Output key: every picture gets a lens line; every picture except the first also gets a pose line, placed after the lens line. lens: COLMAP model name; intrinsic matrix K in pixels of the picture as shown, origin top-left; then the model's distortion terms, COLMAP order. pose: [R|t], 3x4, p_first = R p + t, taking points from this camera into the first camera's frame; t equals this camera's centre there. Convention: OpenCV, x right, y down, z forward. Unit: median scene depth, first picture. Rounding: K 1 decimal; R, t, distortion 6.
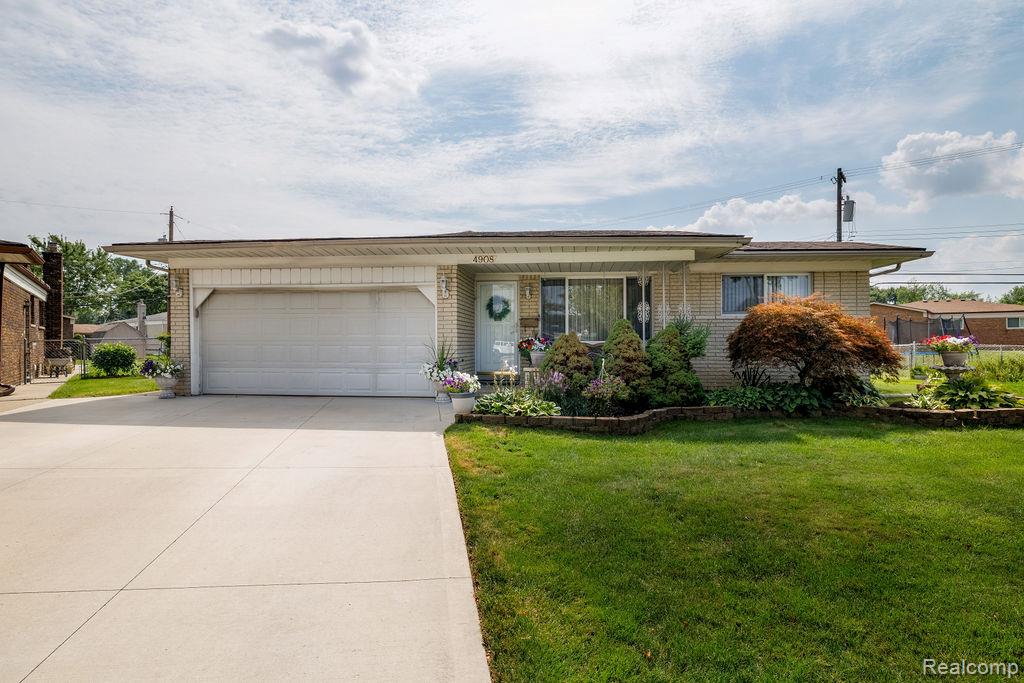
lens RADIAL K [[580.1, 0, 522.0], [0, 580.1, 344.8], [0, 0, 1]] dist [-0.004336, 0.000073]
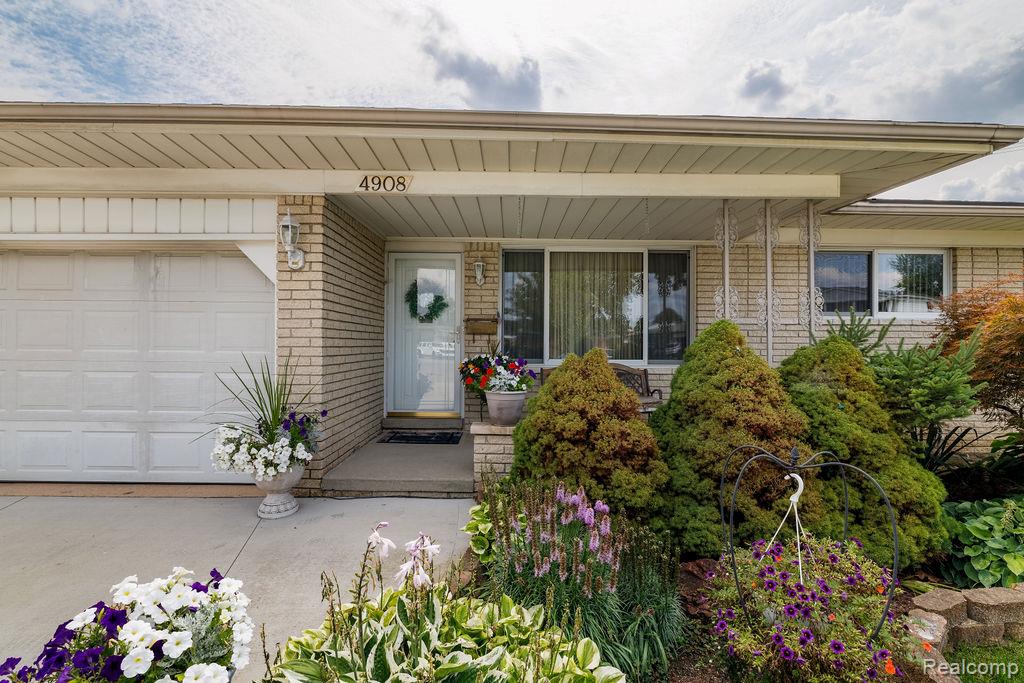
lens RADIAL K [[468.8, 0, 521.7], [0, 468.8, 345.5], [0, 0, 1]] dist [-0.002582, -0.000257]
pose [[0.993659, 0.007633, 0.112174, 0.000223], [-0.007954, 0.999965, 0.002415, -0.022958], [-0.112152, -0.003292, 0.993686, 0.596157]]
